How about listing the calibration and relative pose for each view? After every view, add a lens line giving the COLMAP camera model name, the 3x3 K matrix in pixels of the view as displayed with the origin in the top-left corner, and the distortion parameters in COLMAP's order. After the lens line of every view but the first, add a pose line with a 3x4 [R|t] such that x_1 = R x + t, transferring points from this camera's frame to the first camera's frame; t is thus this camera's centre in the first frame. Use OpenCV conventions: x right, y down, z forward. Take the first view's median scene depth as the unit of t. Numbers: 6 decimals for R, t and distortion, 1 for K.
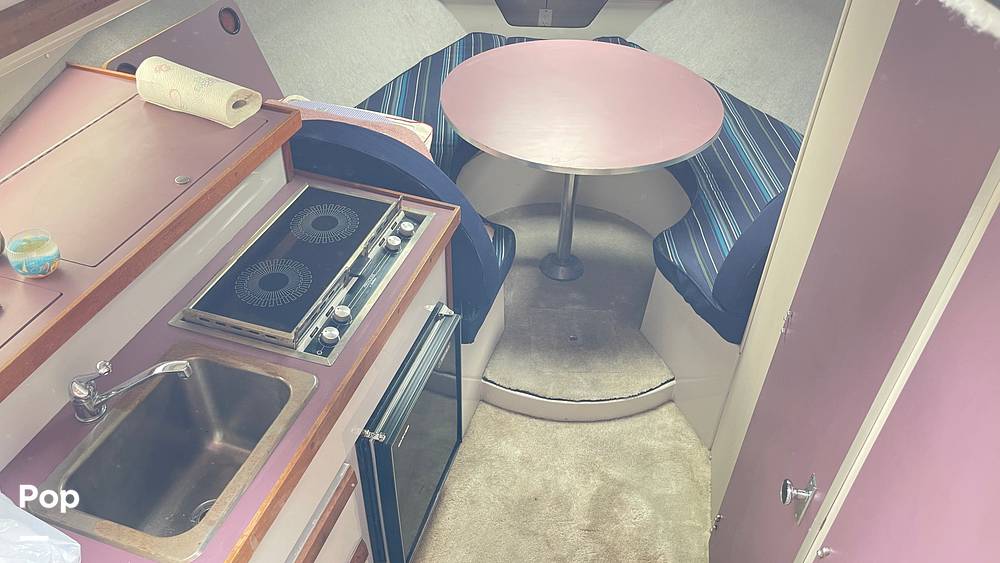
lens RADIAL K [[750.5, 0, 497.4], [0, 750.5, 274.6], [0, 0, 1]] dist [0.062502, -0.082669]
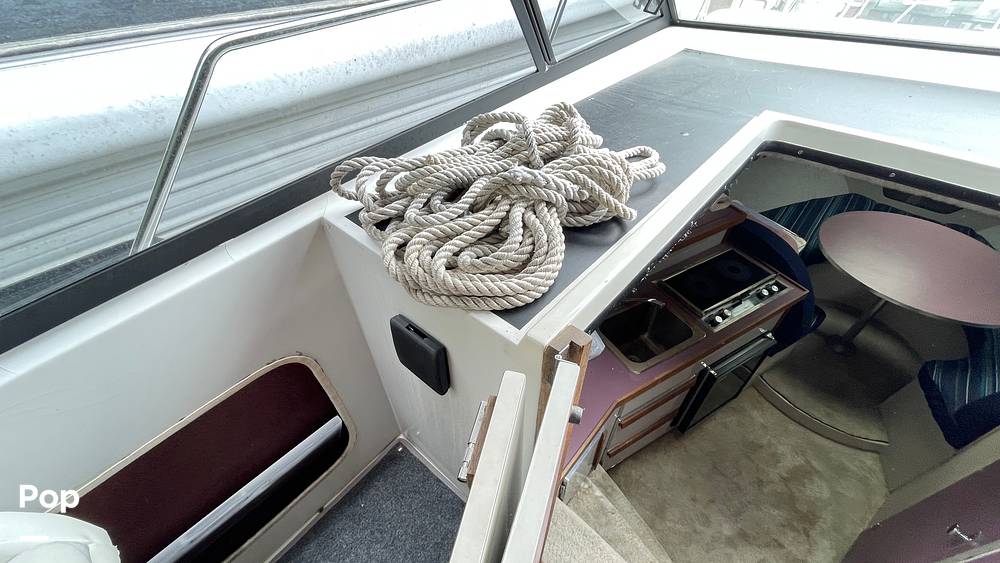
lens RADIAL K [[404.0, 0, 496.1], [0, 404.0, 289.1], [0, 0, 1]] dist [-0.004810, 0.001266]
pose [[0.730637, 0.447570, -0.515606, -0.087598], [-0.411034, 0.891330, 0.191263, 0.027943], [0.545179, 0.072188, 0.835206, -0.216717]]
